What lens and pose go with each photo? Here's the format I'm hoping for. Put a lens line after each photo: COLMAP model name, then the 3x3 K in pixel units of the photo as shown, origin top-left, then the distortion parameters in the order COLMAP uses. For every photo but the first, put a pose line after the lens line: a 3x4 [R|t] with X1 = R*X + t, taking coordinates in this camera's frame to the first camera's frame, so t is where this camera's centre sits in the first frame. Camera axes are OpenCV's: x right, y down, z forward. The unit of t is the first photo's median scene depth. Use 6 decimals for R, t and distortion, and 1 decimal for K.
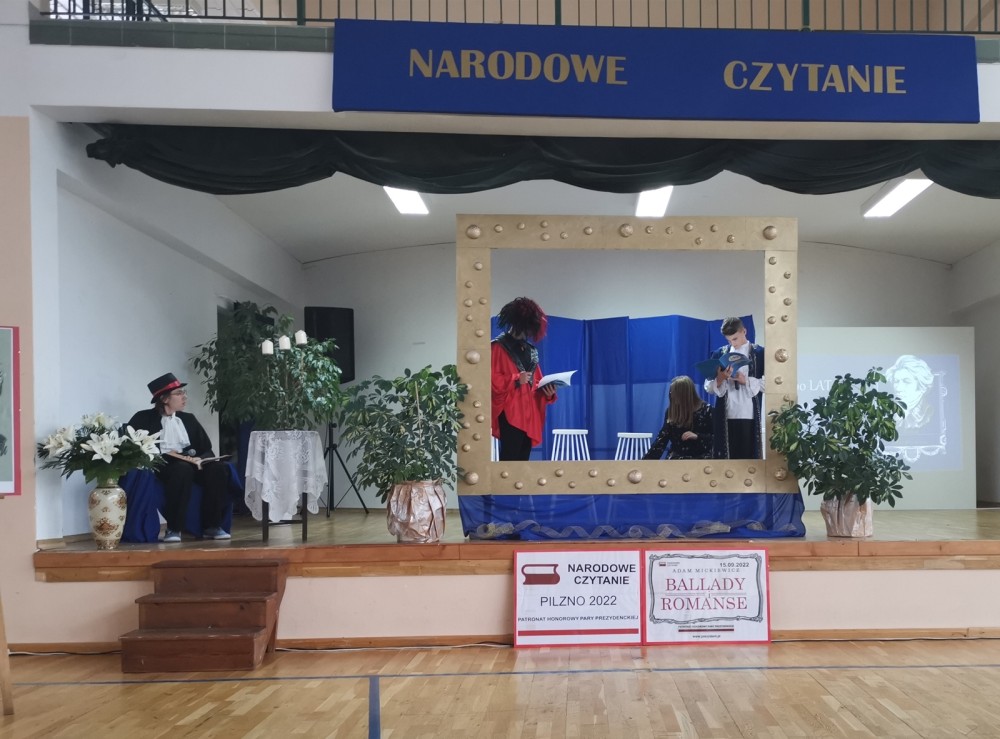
lens RADIAL K [[1015.2, 0, 637.0], [0, 1015.2, 482.7], [0, 0, 1]] dist [0.061986, -0.067217]
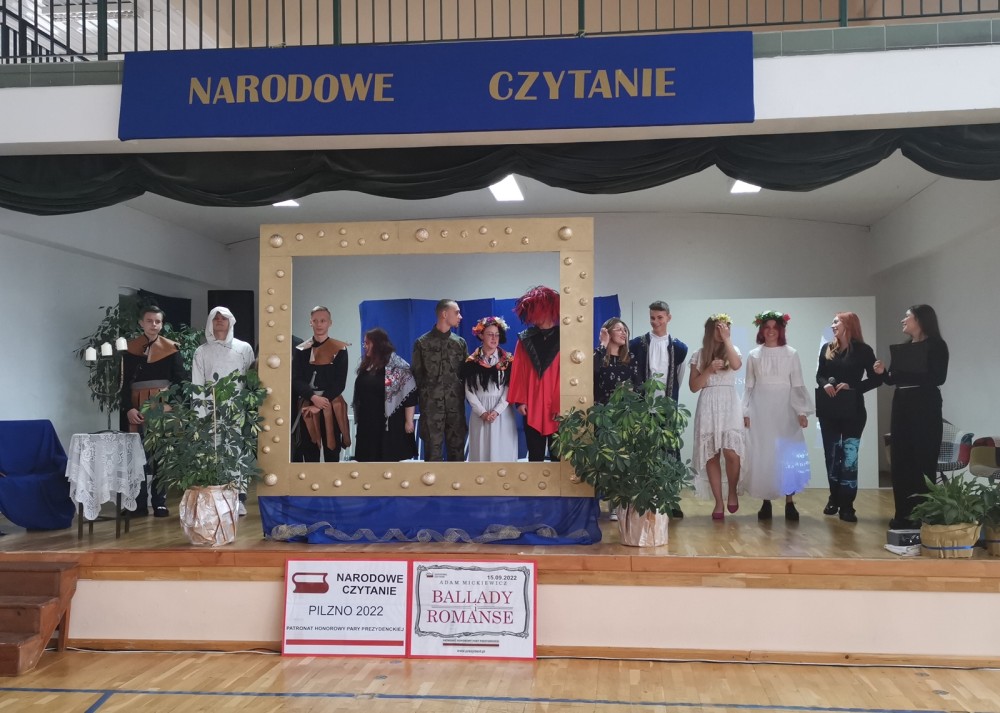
lens RADIAL K [[998.1, 0, 519.0], [0, 998.1, 383.6], [0, 0, 1]] dist [0.074191, -0.097484]
pose [[0.986166, -0.002501, -0.165743, 0.275289], [-0.001541, 0.999705, -0.024254, -0.084054], [0.165755, 0.024174, 0.985871, 0.044857]]
